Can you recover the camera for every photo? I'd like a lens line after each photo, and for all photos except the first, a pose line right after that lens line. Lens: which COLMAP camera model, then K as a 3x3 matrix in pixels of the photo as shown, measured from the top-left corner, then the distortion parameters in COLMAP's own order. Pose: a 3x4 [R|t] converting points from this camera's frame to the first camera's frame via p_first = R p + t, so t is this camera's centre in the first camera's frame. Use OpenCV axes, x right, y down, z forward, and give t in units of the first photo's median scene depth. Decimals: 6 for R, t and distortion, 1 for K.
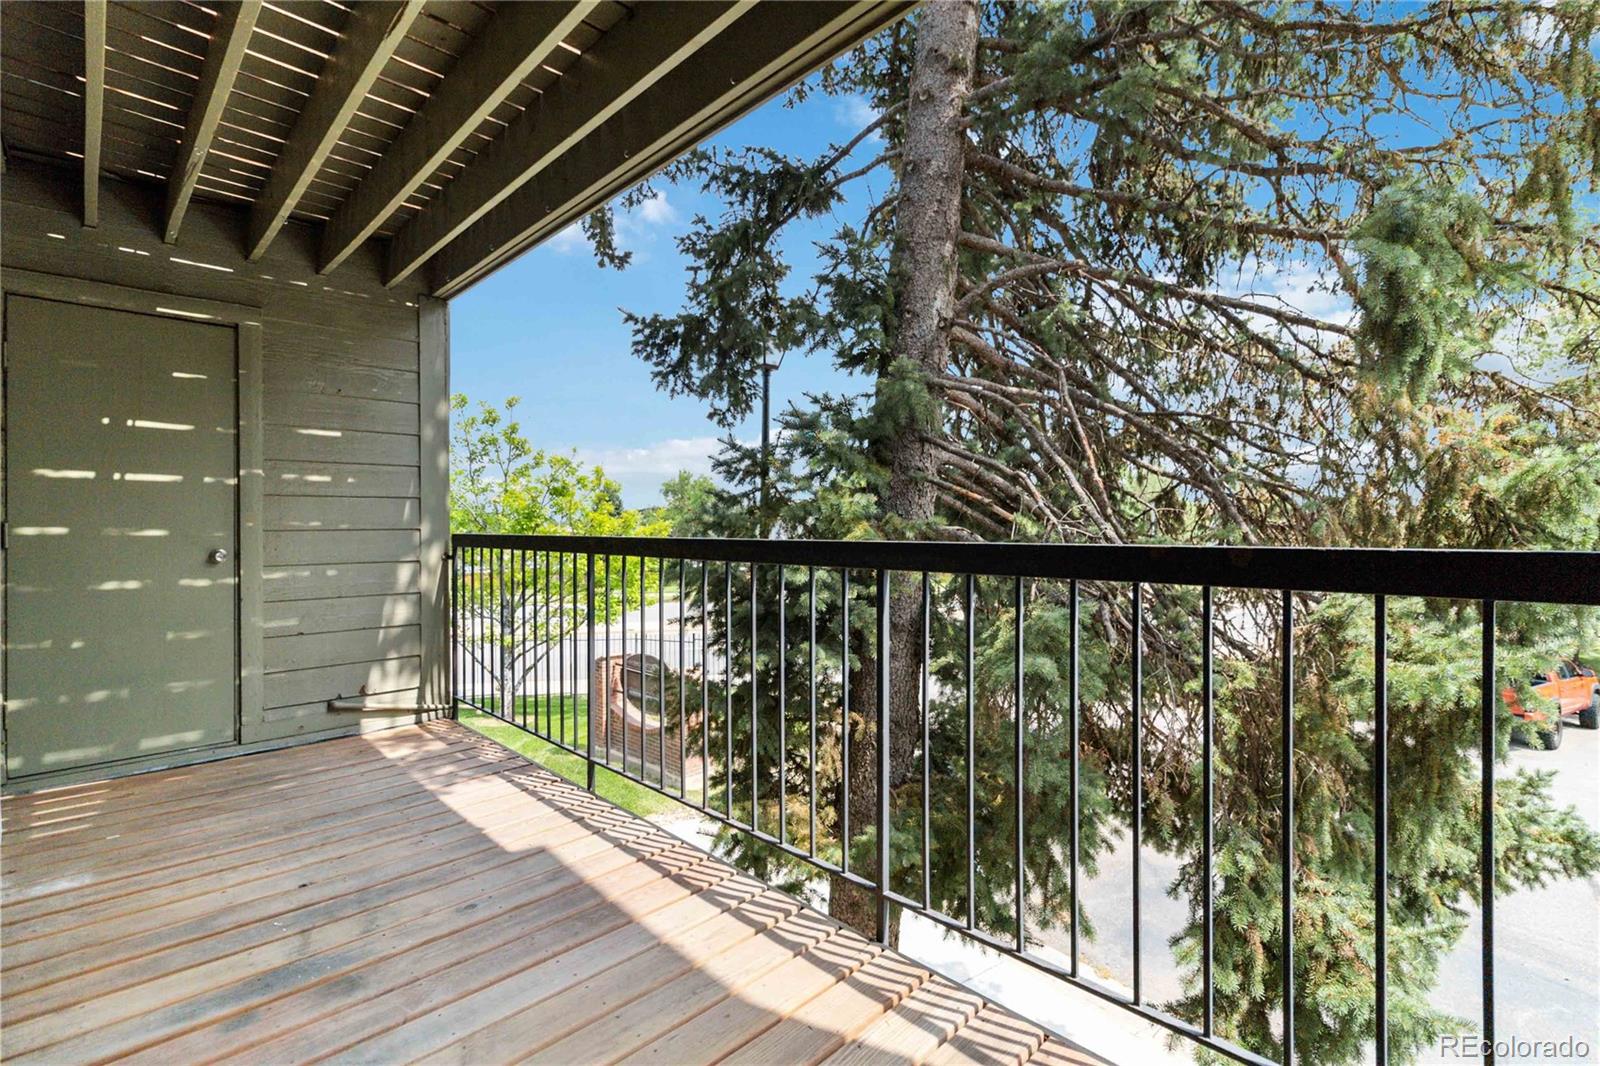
lens RADIAL K [[734.8, 0, 798.6], [0, 734.8, 527.9], [0, 0, 1]] dist [0.001727, 0.001053]
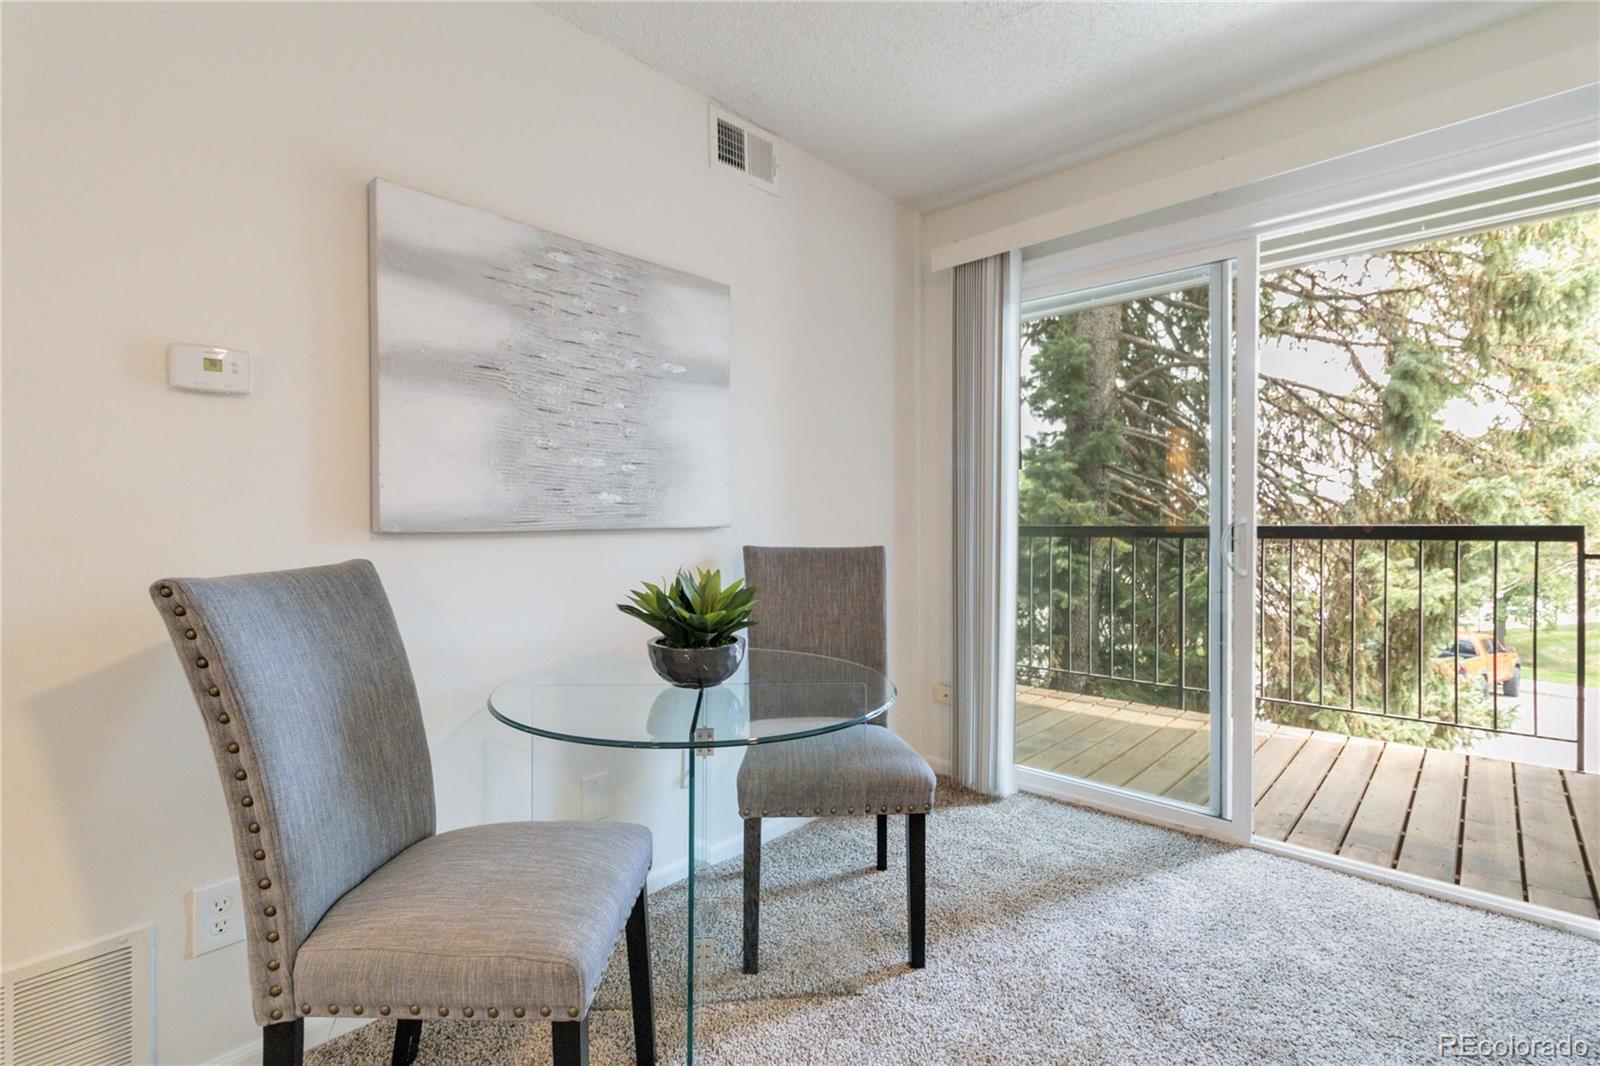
lens RADIAL K [[734.8, 0, 801.5], [0, 734.8, 533.4], [0, 0, 1]] dist [0.001727, 0.001053]
pose [[0.998696, -0.000218, 0.051059, -0.756861], [-0.000238, 0.999960, 0.008924, 0.013376], [-0.051059, -0.008925, 0.998656, -0.746887]]
